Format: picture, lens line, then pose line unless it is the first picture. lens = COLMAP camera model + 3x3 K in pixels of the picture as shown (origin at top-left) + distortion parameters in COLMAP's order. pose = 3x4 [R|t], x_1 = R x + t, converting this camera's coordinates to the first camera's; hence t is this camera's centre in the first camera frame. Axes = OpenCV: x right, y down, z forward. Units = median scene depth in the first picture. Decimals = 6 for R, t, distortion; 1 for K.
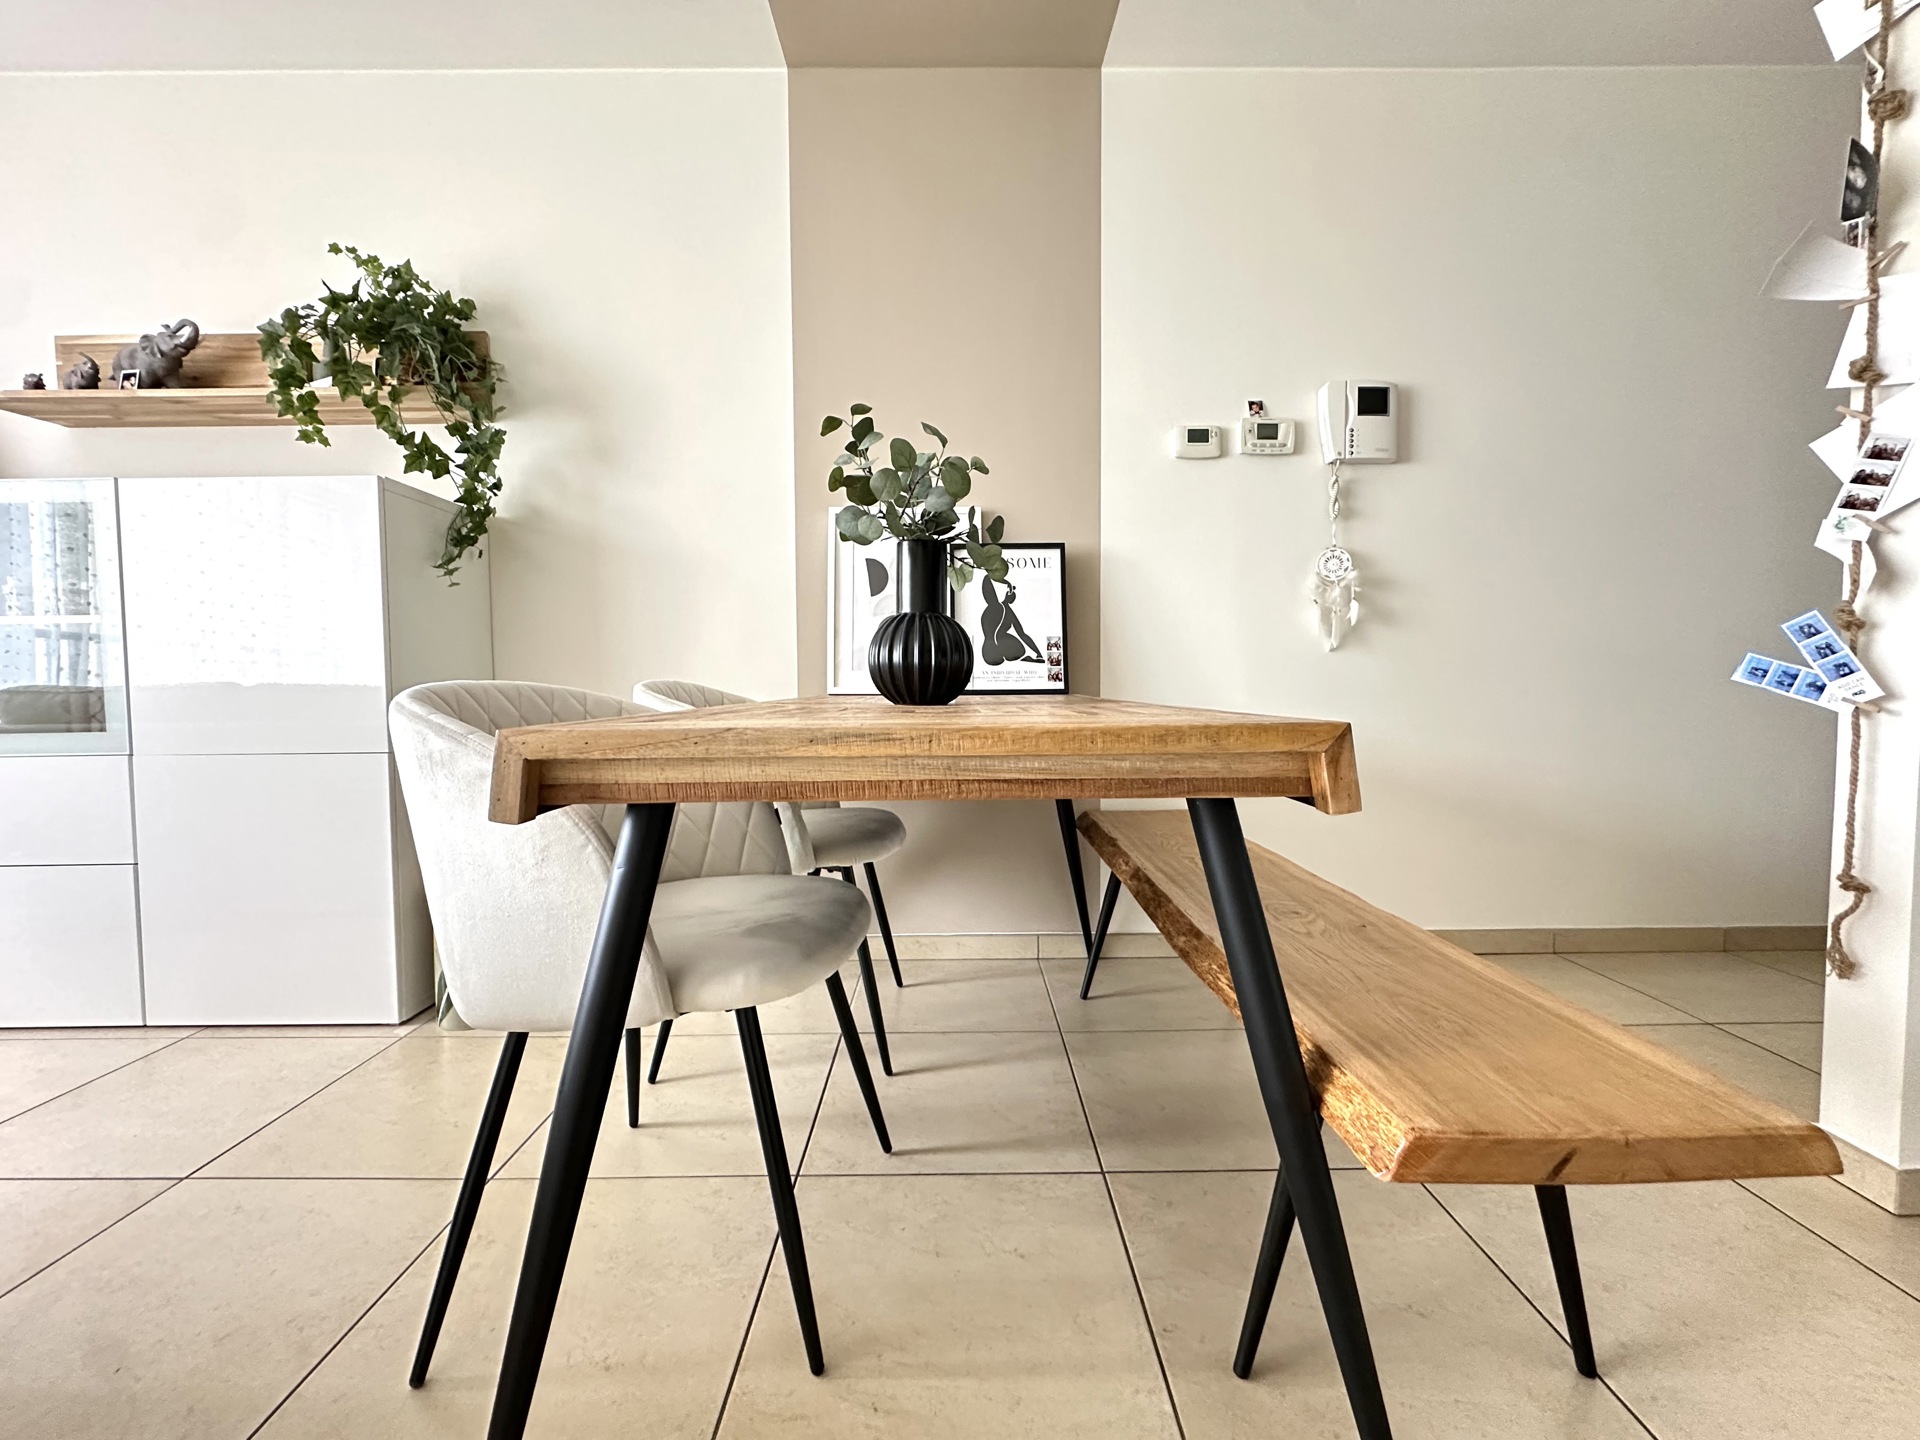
lens RADIAL K [[761.0, 0, 950.5], [0, 761.0, 718.9], [0, 0, 1]] dist [-0.001222, -0.000154]
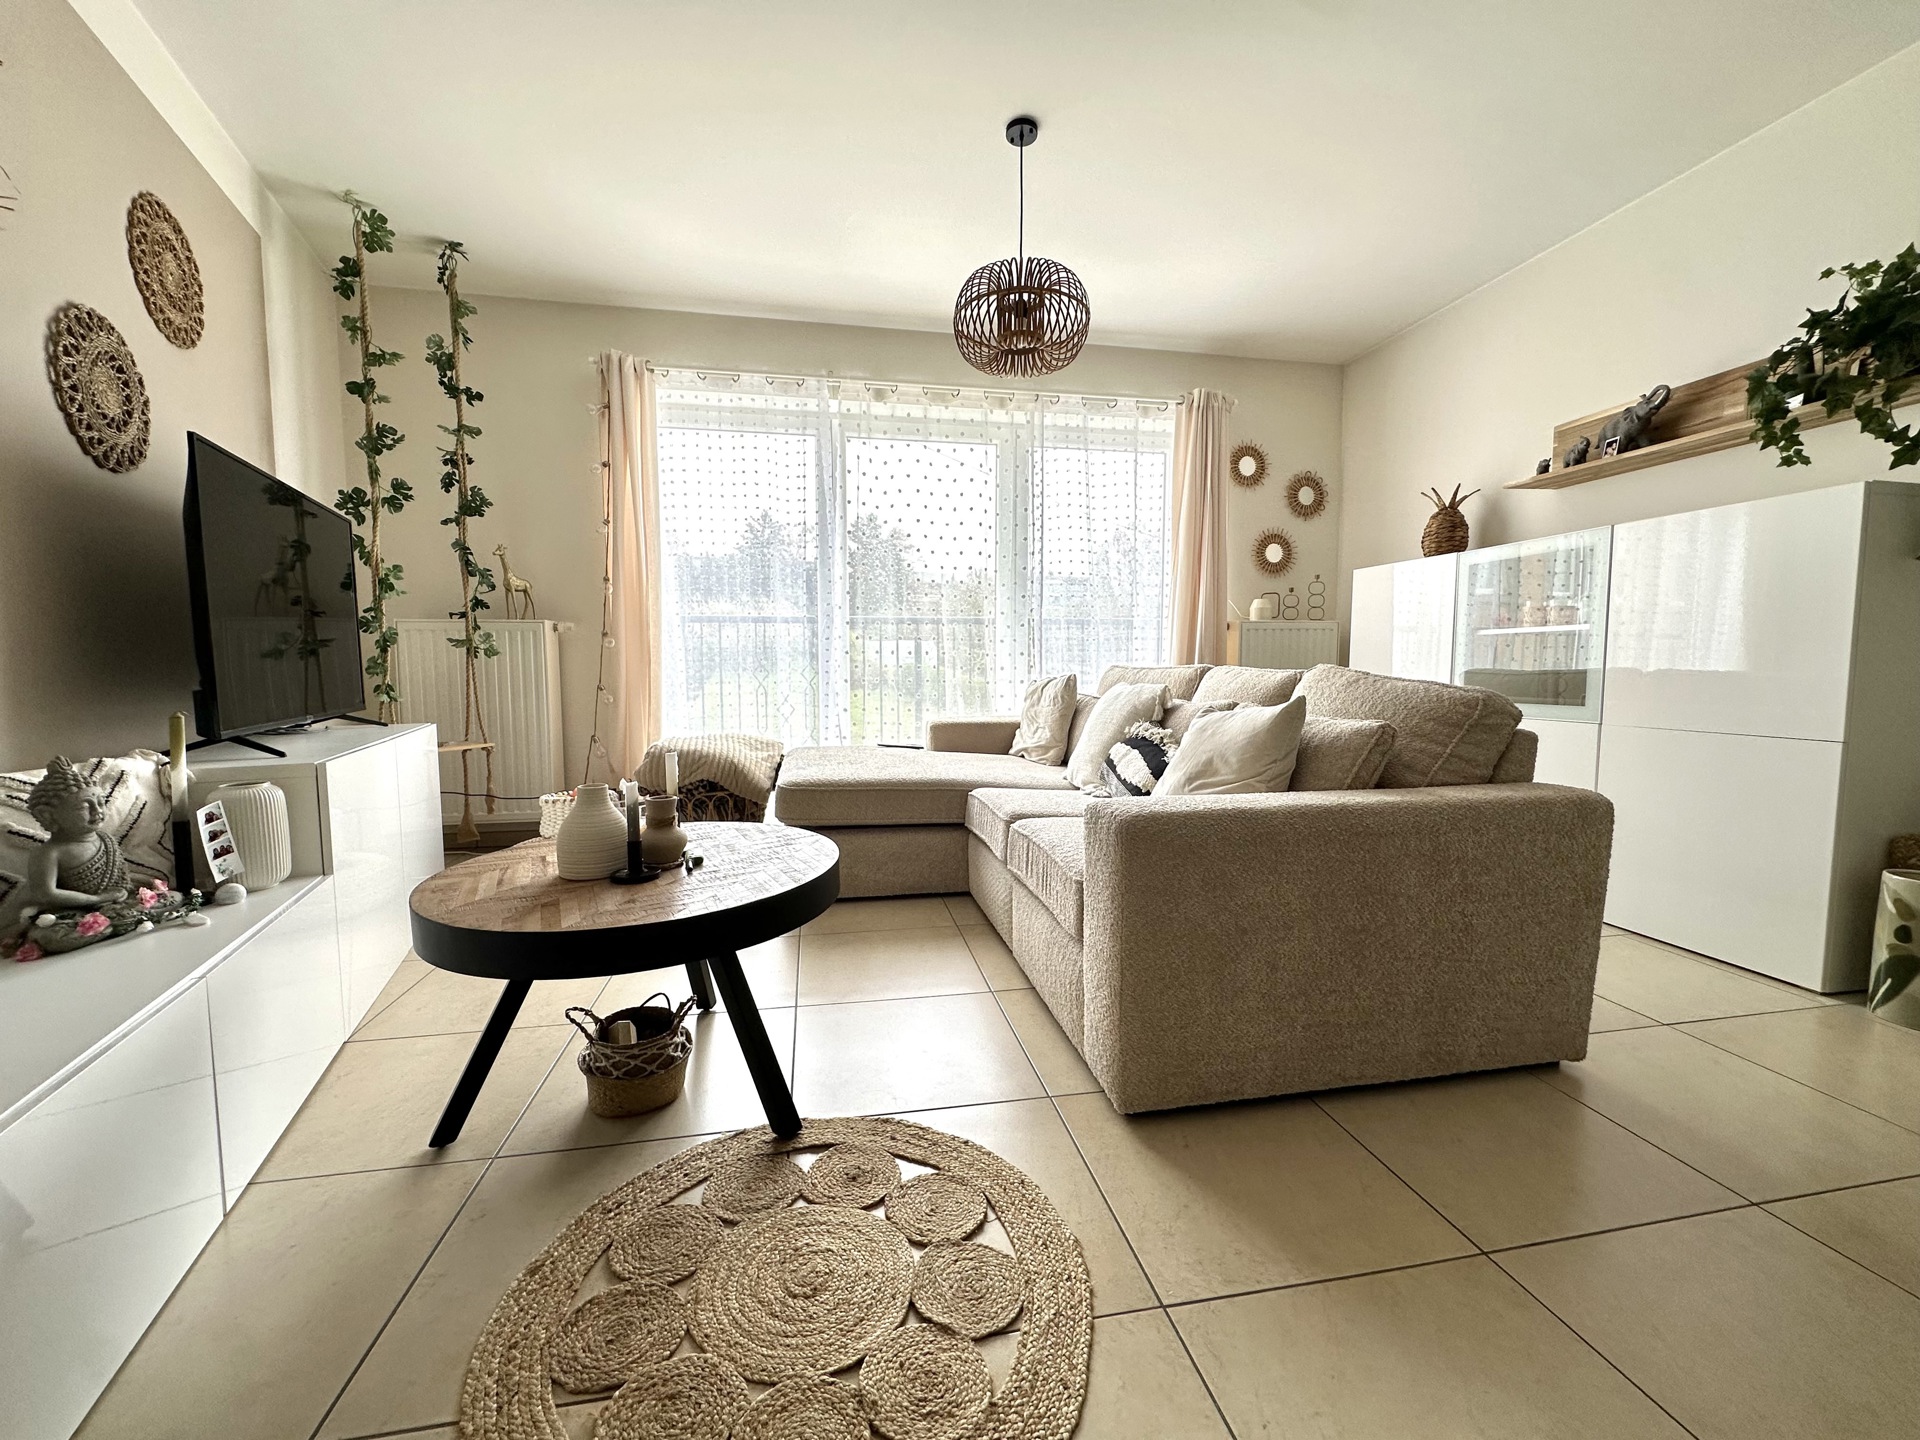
lens RADIAL K [[765.6, 0, 960.0], [0, 765.6, 720.0], [0, 0, 1]] dist [-0.001757, -0.000211]
pose [[0.186359, 0.078272, -0.979359, 0.074967], [-0.043100, 0.996513, 0.071441, -0.009380], [0.981536, 0.028896, 0.189083, -0.405120]]
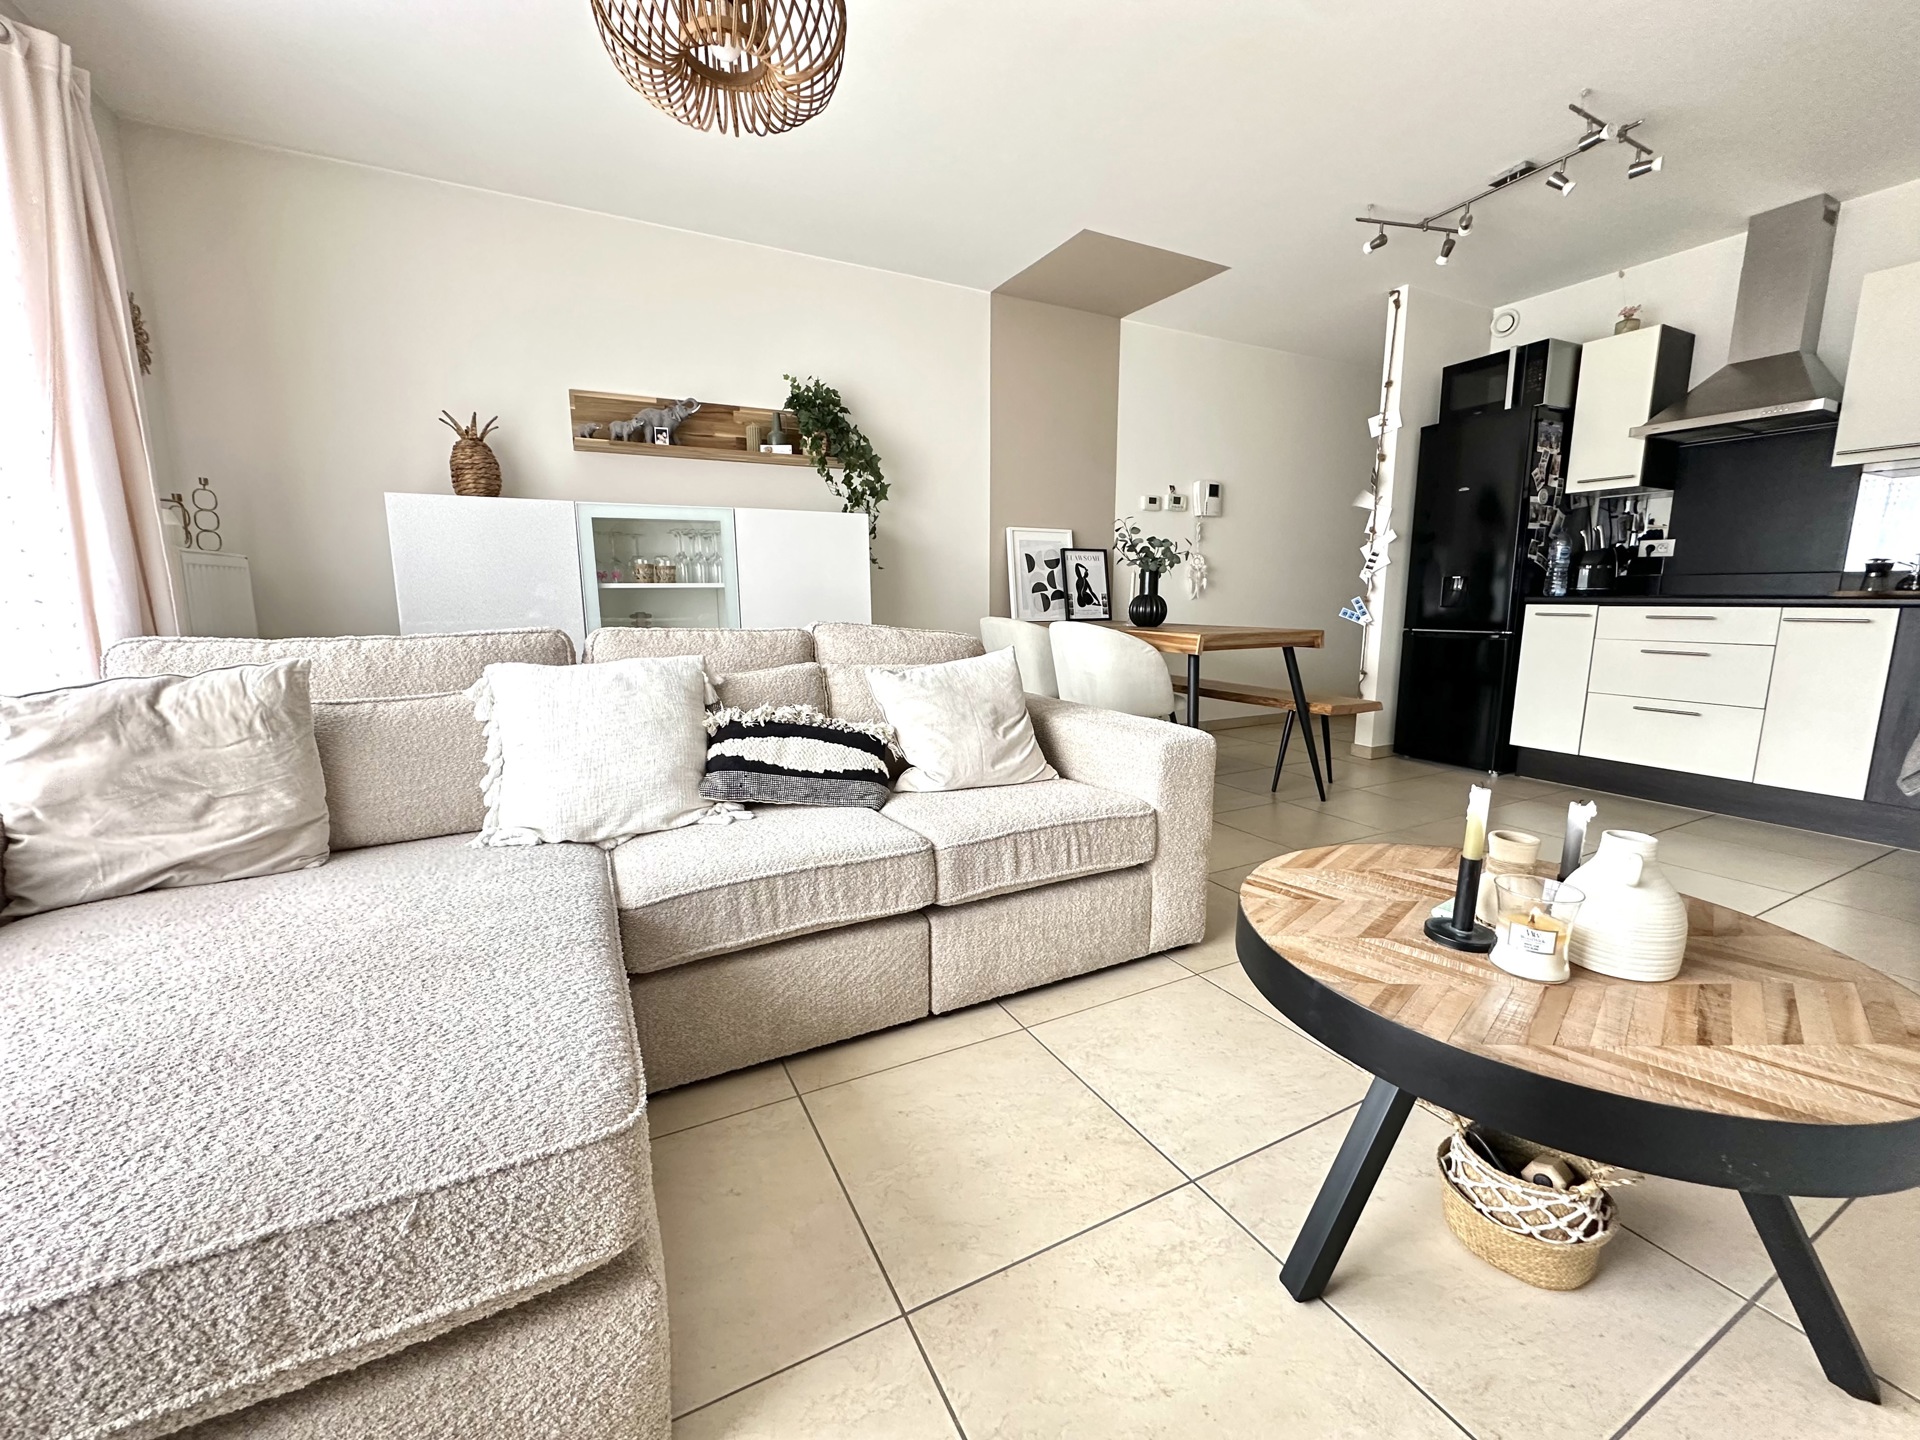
lens RADIAL K [[765.6, 0, 960.0], [0, 765.6, 720.0], [0, 0, 1]] dist [-0.001757, -0.000211]
pose [[0.886150, -0.073650, 0.457508, -1.407548], [0.020307, 0.992513, 0.120443, -0.023980], [-0.462953, -0.097440, 0.881011, -0.861795]]
